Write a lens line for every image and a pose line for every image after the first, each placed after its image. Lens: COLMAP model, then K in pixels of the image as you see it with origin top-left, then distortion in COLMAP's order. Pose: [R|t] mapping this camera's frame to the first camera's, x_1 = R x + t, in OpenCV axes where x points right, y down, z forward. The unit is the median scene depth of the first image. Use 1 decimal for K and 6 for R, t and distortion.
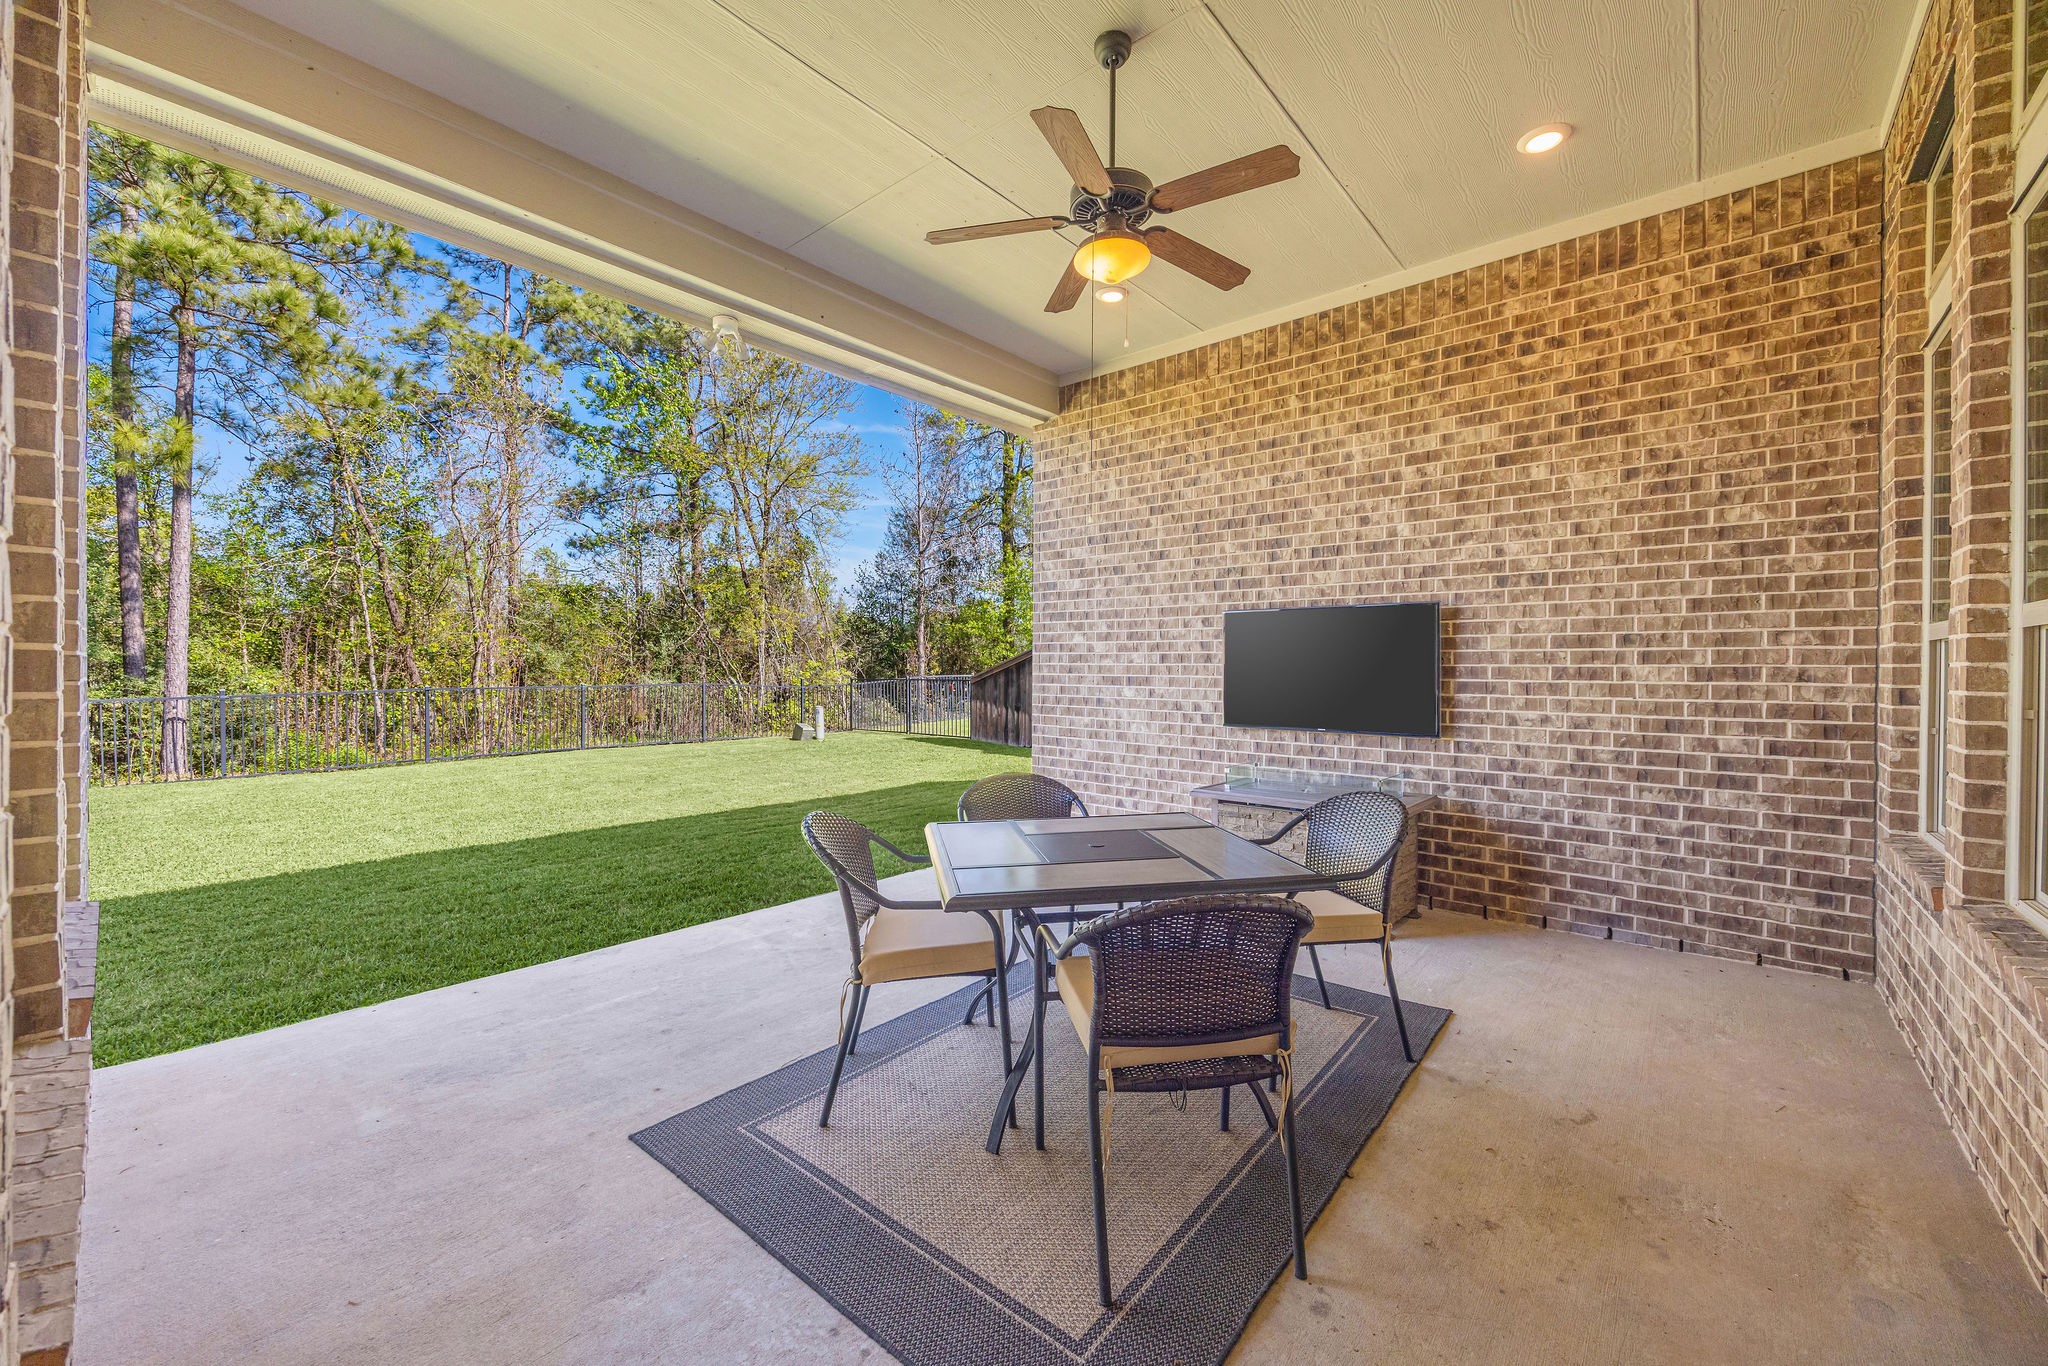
lens RADIAL K [[800.3, 0, 1023.3], [0, 800.3, 673.9], [0, 0, 1]] dist [0.000787, -0.000822]
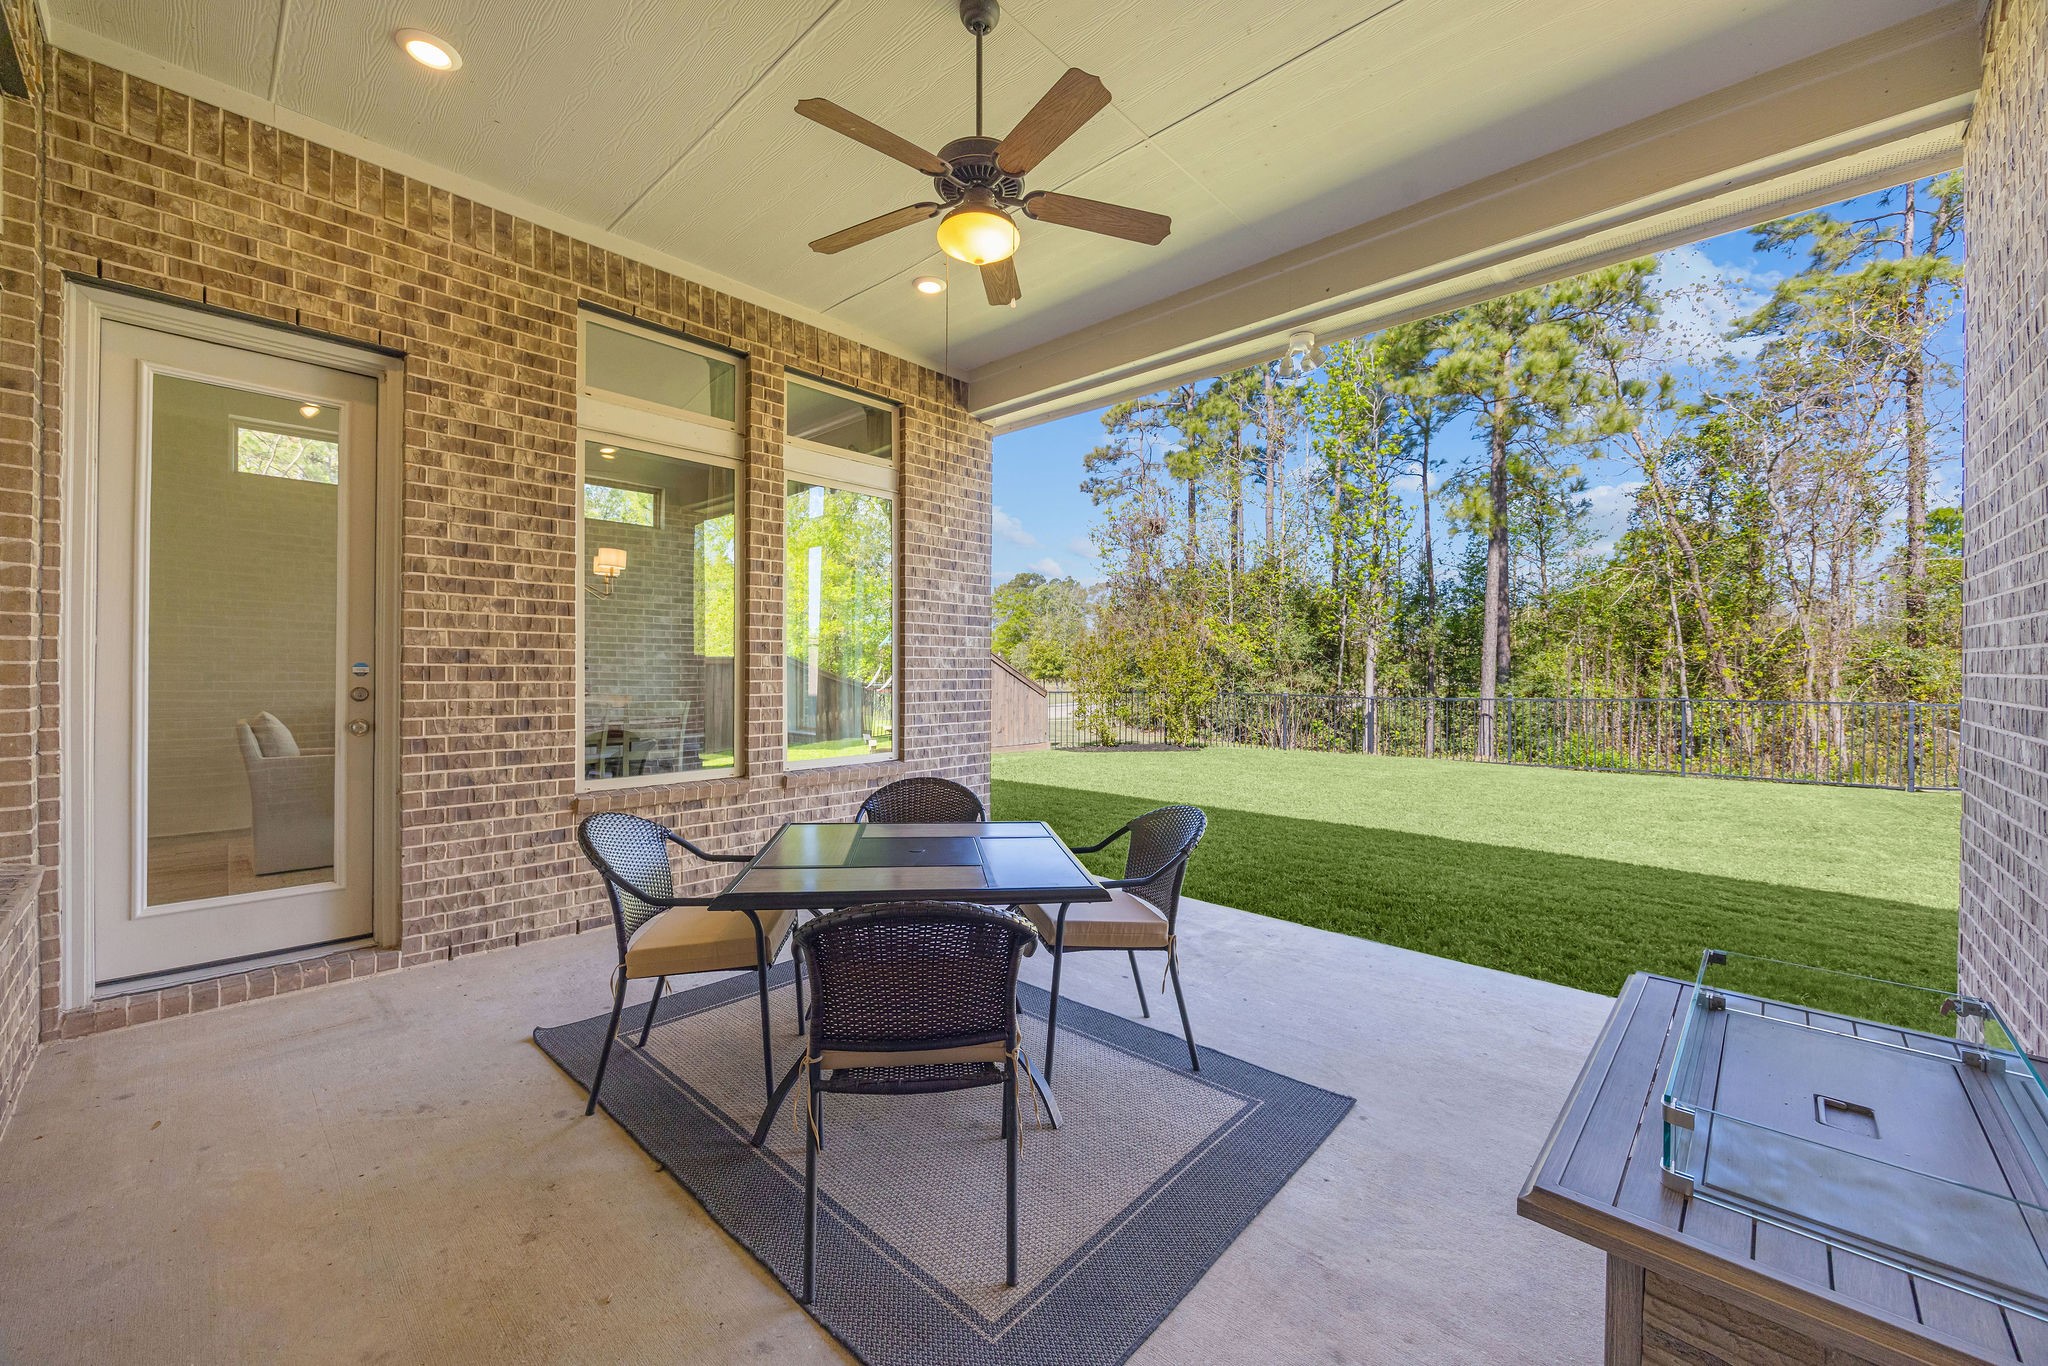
lens RADIAL K [[800.3, 0, 1038.9], [0, 800.3, 690.0], [0, 0, 1]] dist [0.000787, -0.000822]
pose [[0.020516, 0.018874, -0.999611, 0.487484], [-0.010743, 0.999768, 0.018657, -0.006462], [0.999732, 0.010356, 0.020714, 0.493311]]
